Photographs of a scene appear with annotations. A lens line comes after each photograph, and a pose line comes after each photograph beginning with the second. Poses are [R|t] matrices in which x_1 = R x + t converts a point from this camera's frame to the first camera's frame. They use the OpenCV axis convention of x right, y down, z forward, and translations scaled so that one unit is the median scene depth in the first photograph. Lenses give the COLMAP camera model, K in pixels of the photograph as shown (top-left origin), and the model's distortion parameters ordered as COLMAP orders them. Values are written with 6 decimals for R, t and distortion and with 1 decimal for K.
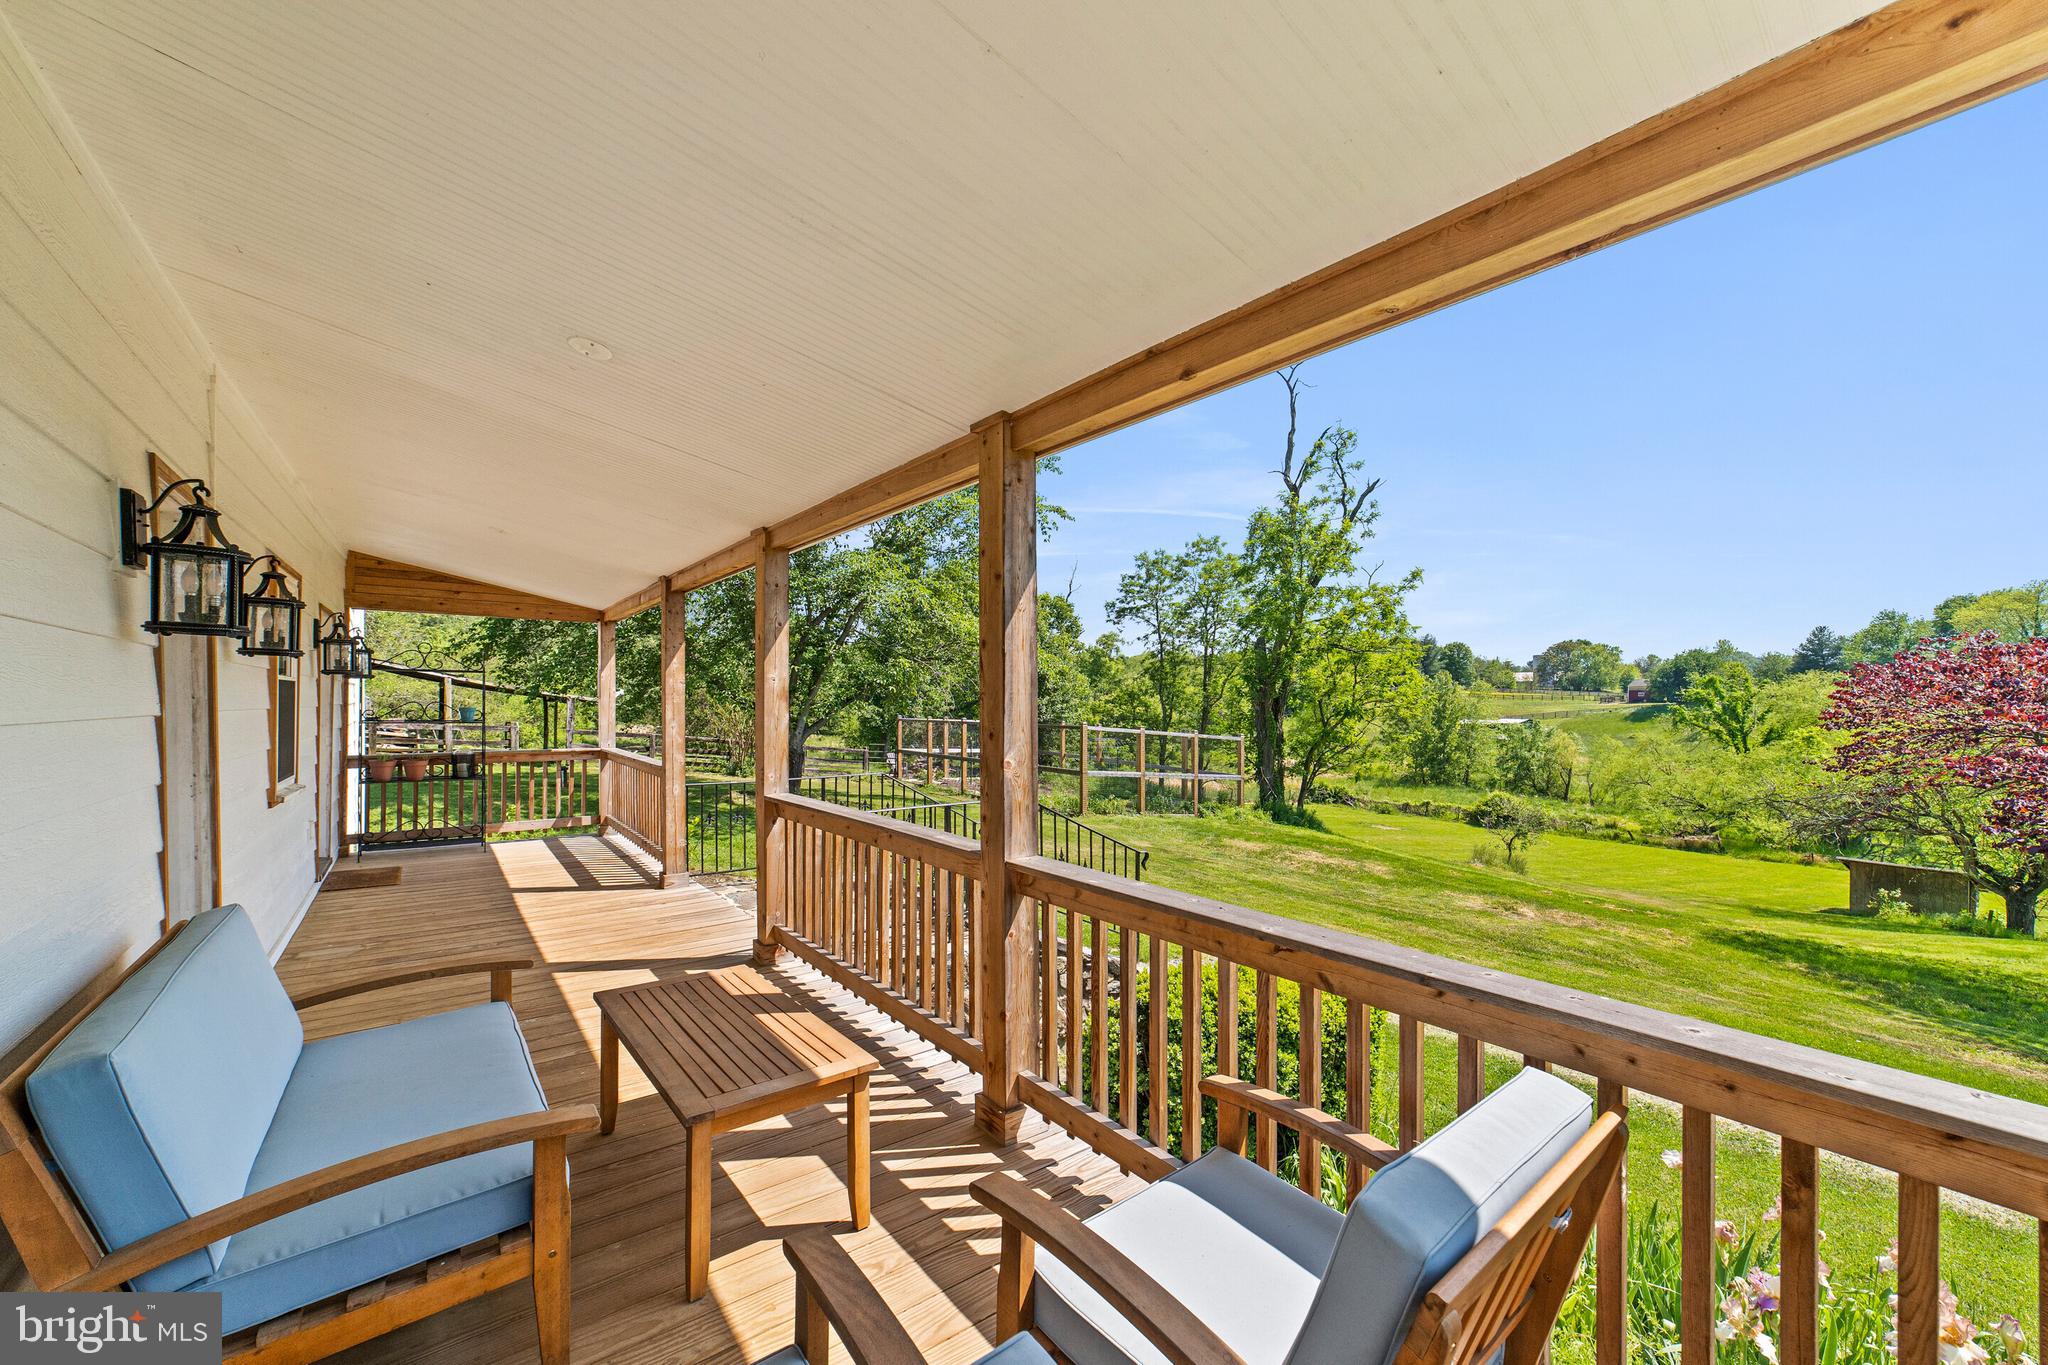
lens RADIAL K [[808.1, 0, 1027.2], [0, 808.1, 692.6], [0, 0, 1]] dist [-0.010722, 0.005078]
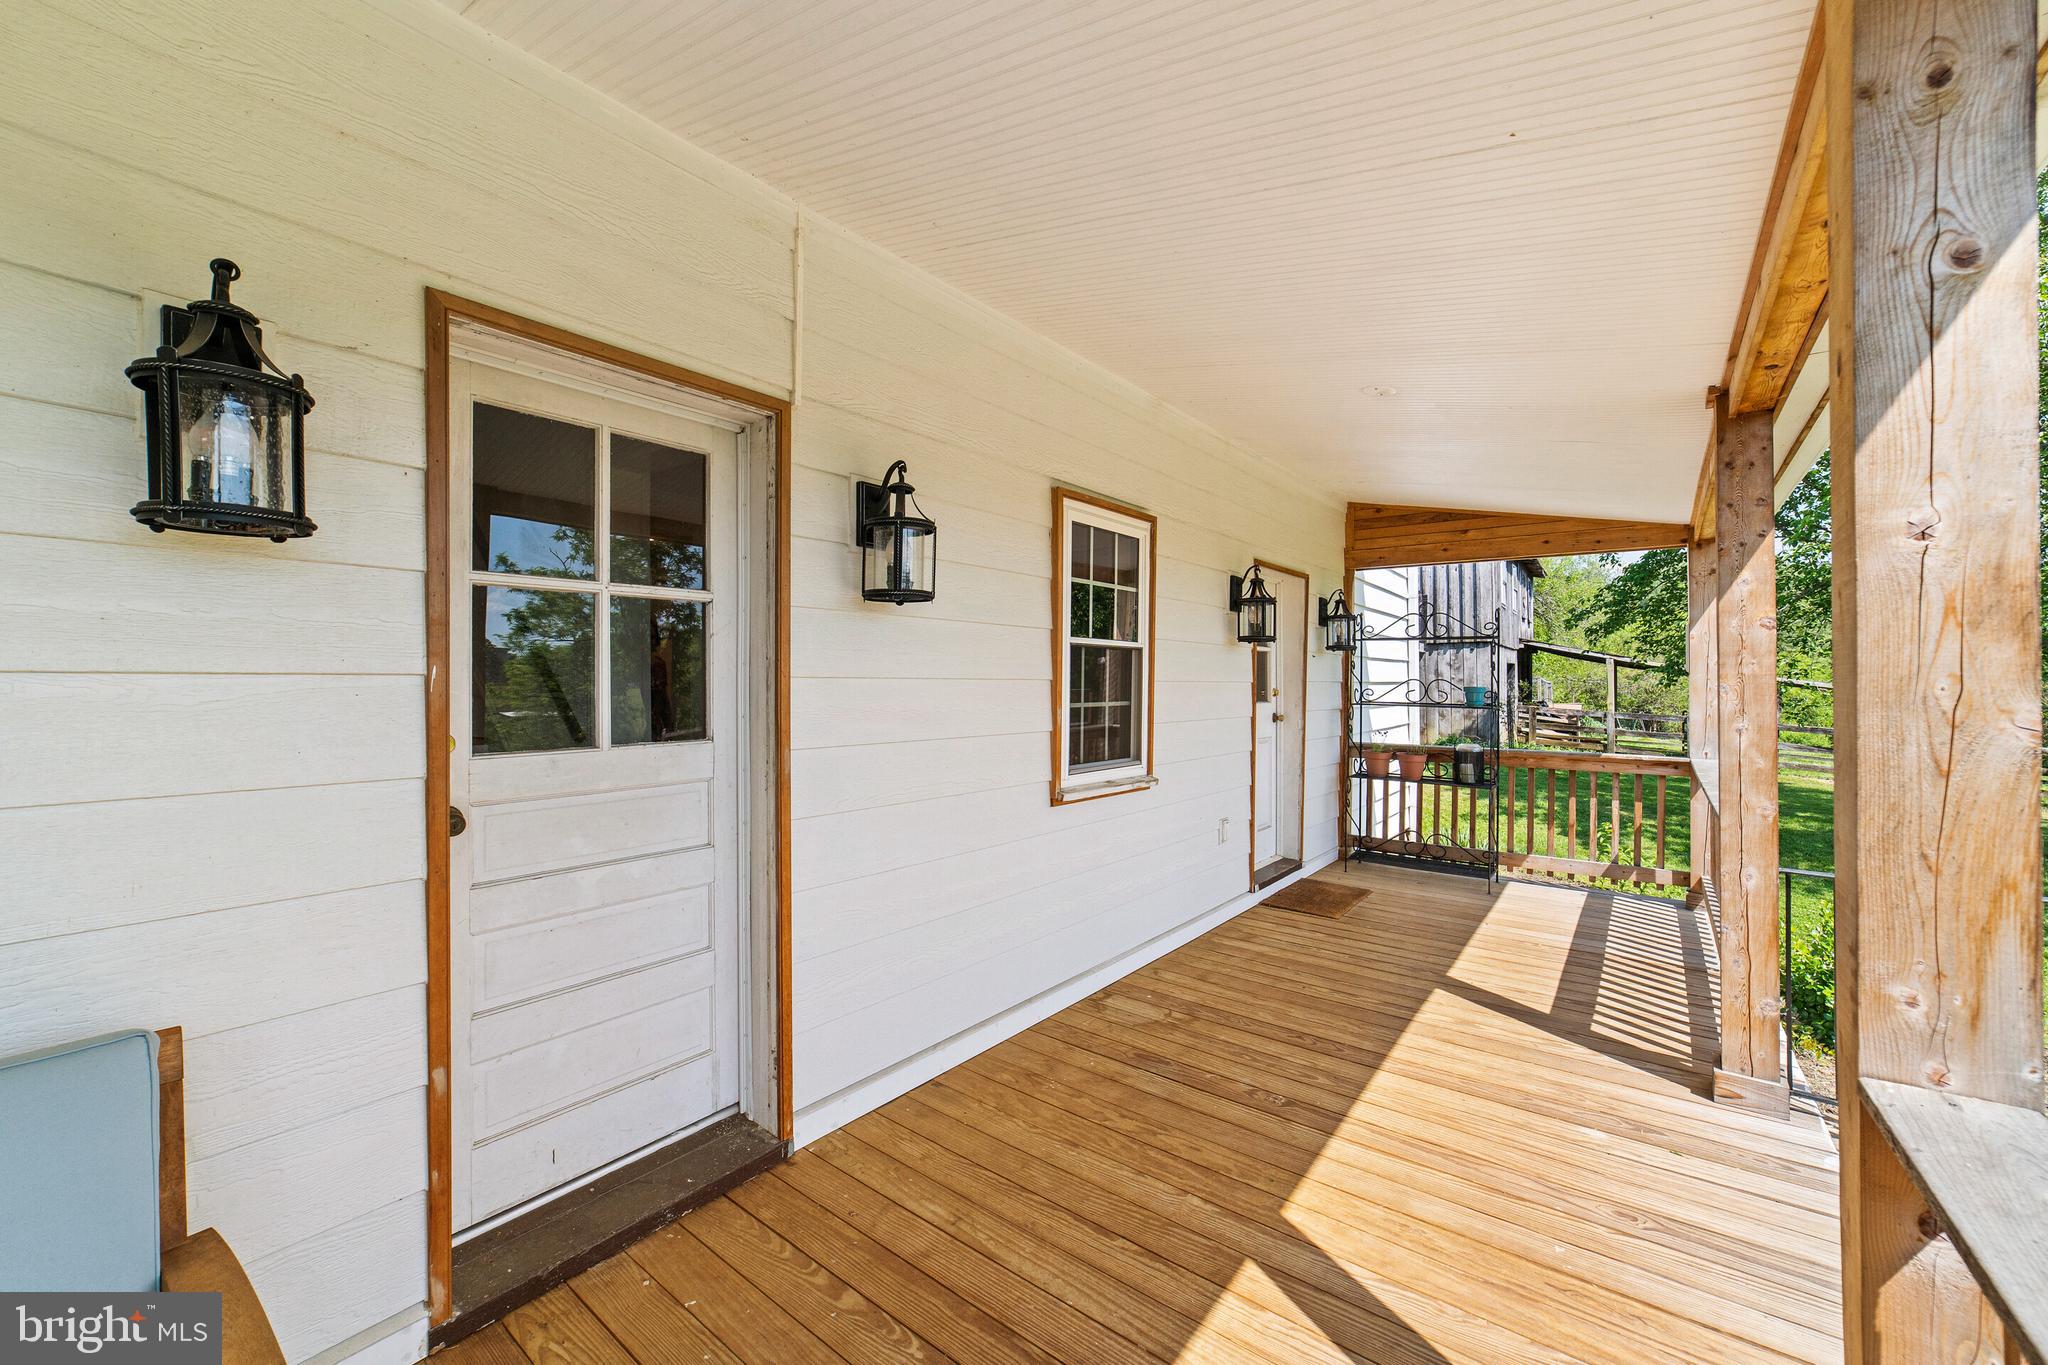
lens RADIAL K [[808.1, 0, 1026.1], [0, 808.1, 681.1], [0, 0, 1]] dist [-0.010722, 0.005078]
pose [[0.263448, -0.003763, -0.964666, -0.103633], [0.006686, 0.999975, -0.002075, 0.012092], [0.964650, -0.005903, 0.263467, 0.425790]]
